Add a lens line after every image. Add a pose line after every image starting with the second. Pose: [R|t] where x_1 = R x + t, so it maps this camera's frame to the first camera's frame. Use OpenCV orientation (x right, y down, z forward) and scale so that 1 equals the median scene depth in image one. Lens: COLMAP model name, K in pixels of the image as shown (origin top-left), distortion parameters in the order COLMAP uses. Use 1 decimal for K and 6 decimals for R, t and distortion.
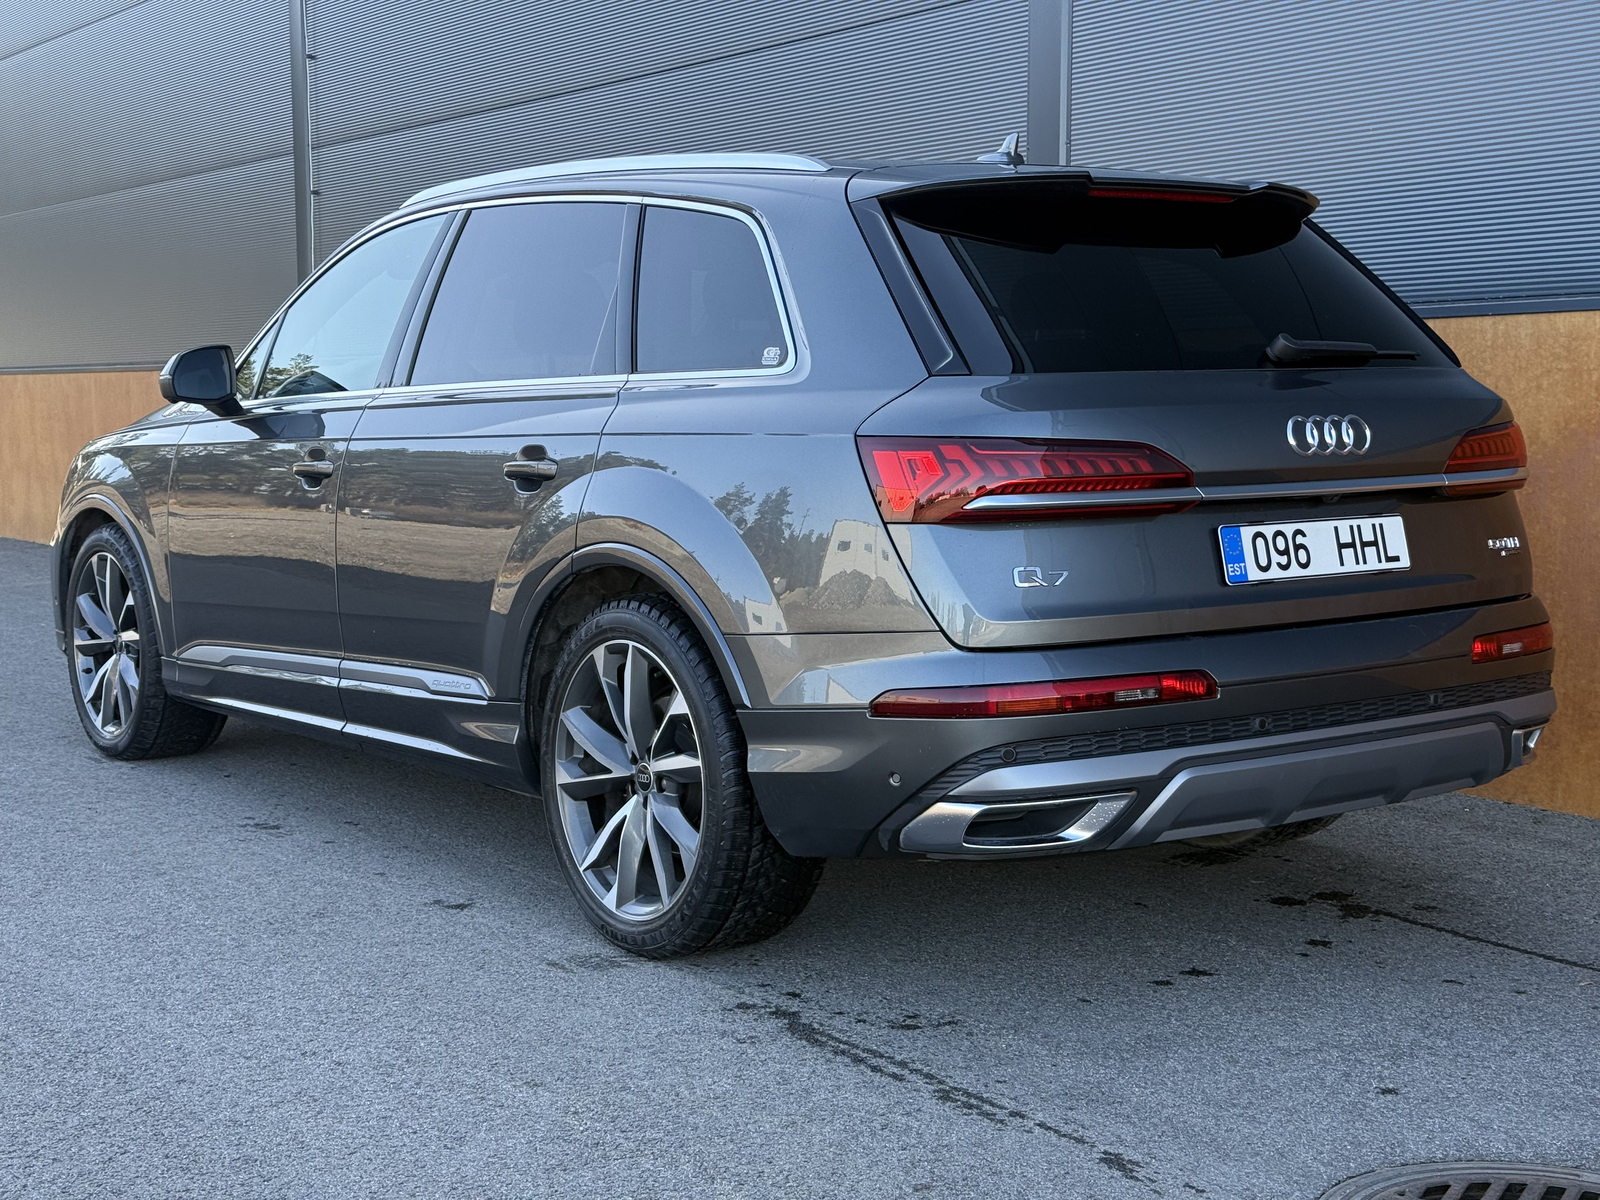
lens RADIAL K [[2292.4, 0, 800.0], [0, 2292.4, 600.0], [0, 0, 1]] dist [0.154060, -0.619595]
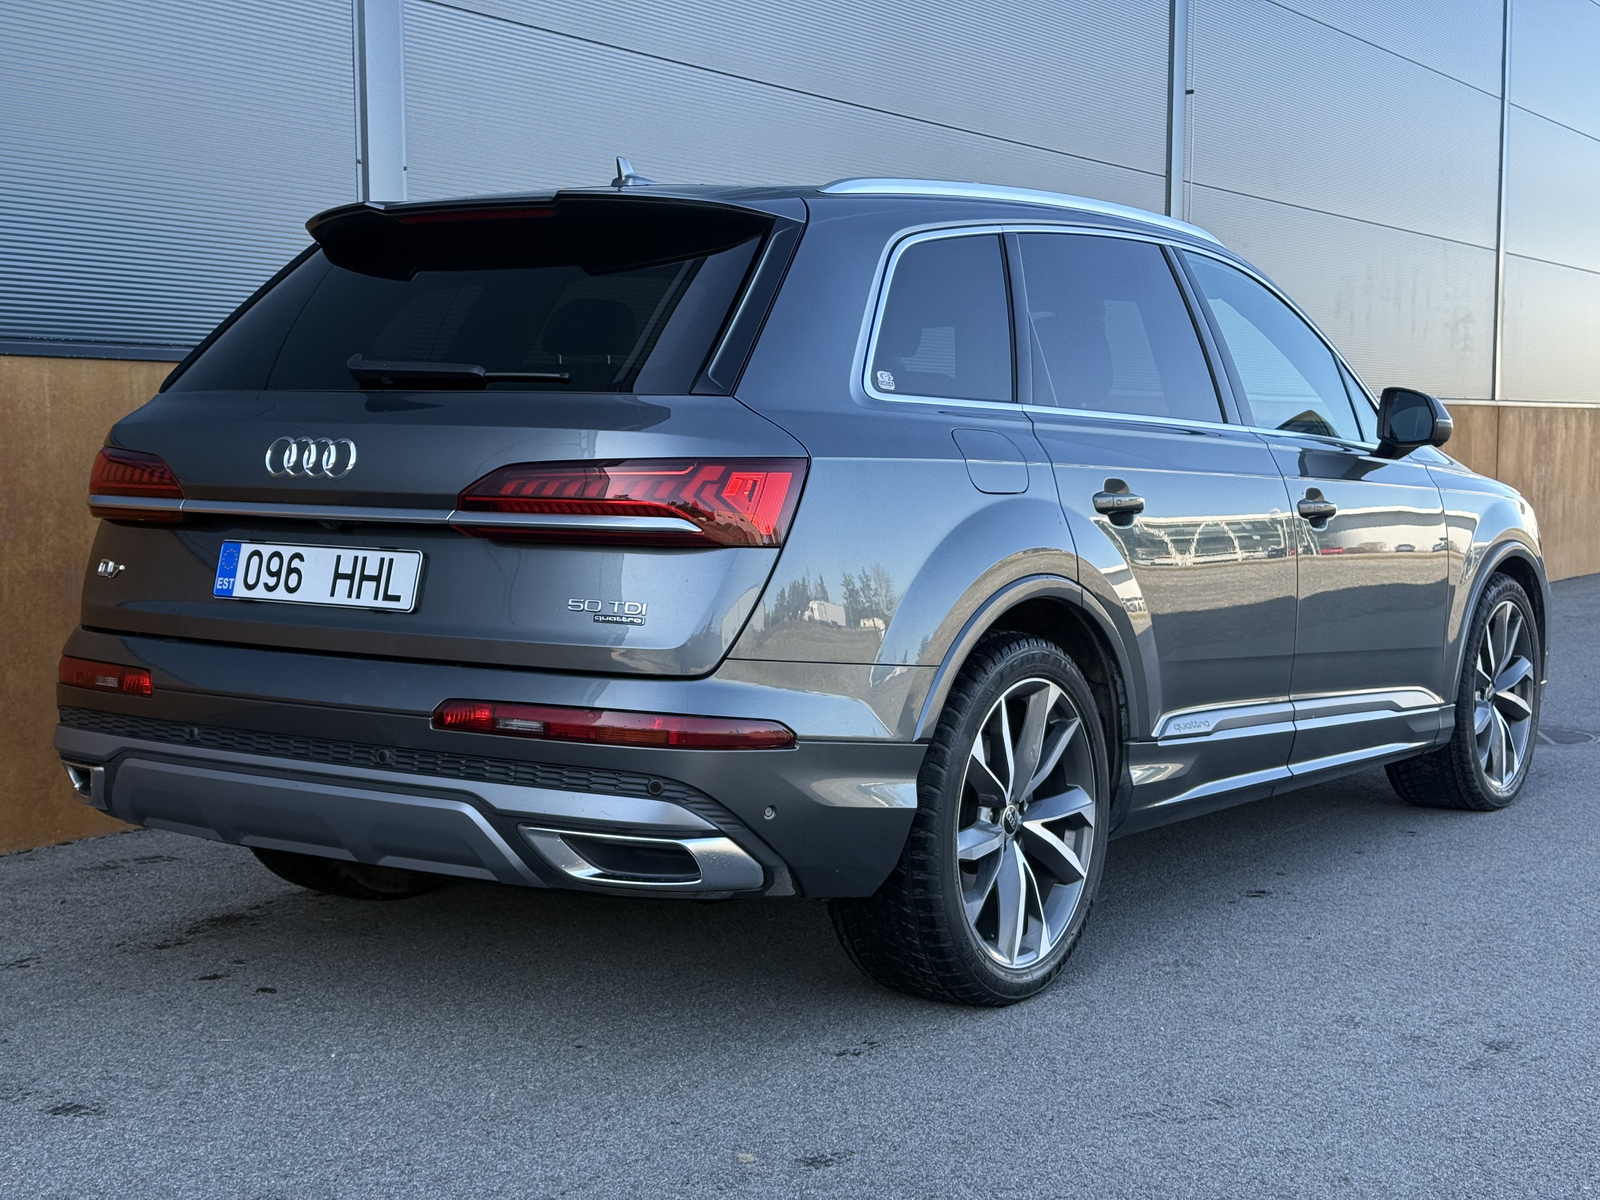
lens RADIAL K [[2292.4, 0, 800.0], [0, 2292.4, 600.0], [0, 0, 1]] dist [0.154060, -0.619595]
pose [[0.350802, 0.097165, -0.931395, 1.173464], [-0.098197, 0.992936, 0.066600, -0.094461], [0.931287, 0.068096, 0.357866, 0.827276]]
